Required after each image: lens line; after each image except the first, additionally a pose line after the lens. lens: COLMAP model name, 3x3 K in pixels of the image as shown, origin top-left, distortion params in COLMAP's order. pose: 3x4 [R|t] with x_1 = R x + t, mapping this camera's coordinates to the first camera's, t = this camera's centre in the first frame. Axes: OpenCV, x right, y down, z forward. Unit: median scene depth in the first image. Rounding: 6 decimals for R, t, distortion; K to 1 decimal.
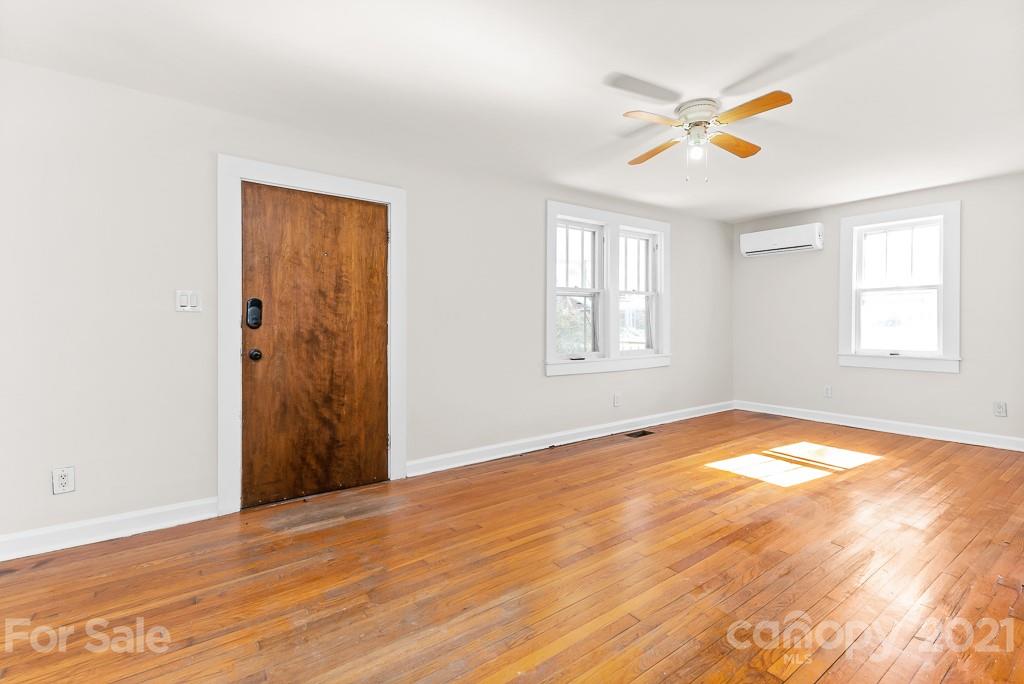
lens RADIAL K [[477.3, 0, 512.7], [0, 477.3, 329.0], [0, 0, 1]] dist [-0.010102, -0.000300]
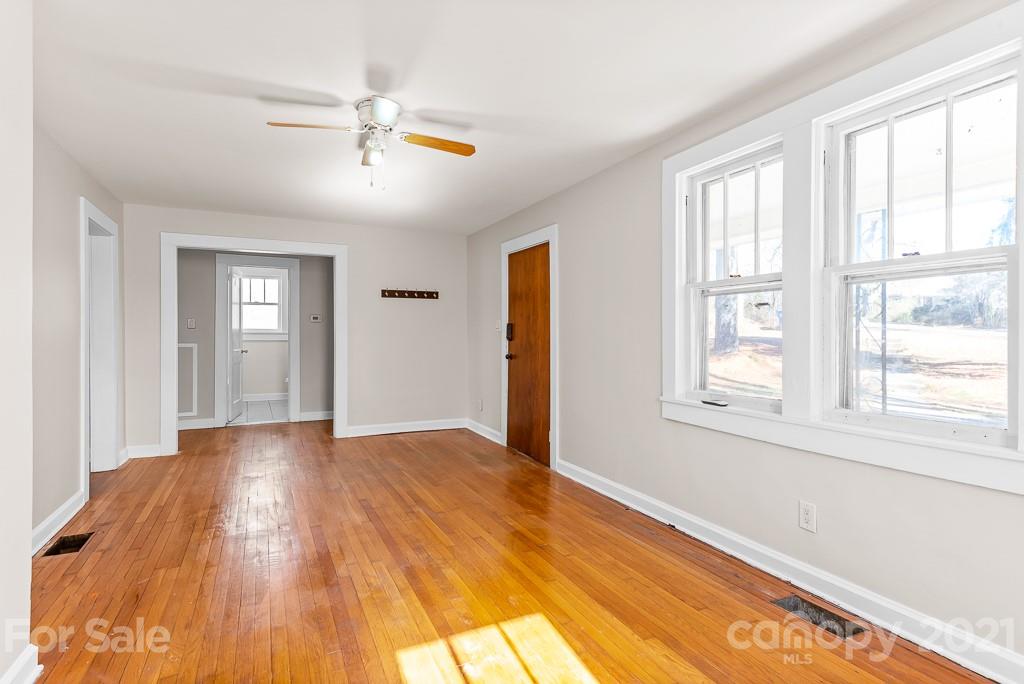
lens RADIAL K [[520.2, 0, 512.0], [0, 520.2, 342.0], [0, 0, 1]] dist [0.000823, 0.000001]
pose [[-0.182247, 0.019872, -0.983052, 1.137326], [-0.013785, 0.999646, 0.022764, -0.034772], [0.983156, 0.017700, -0.181908, 1.229693]]
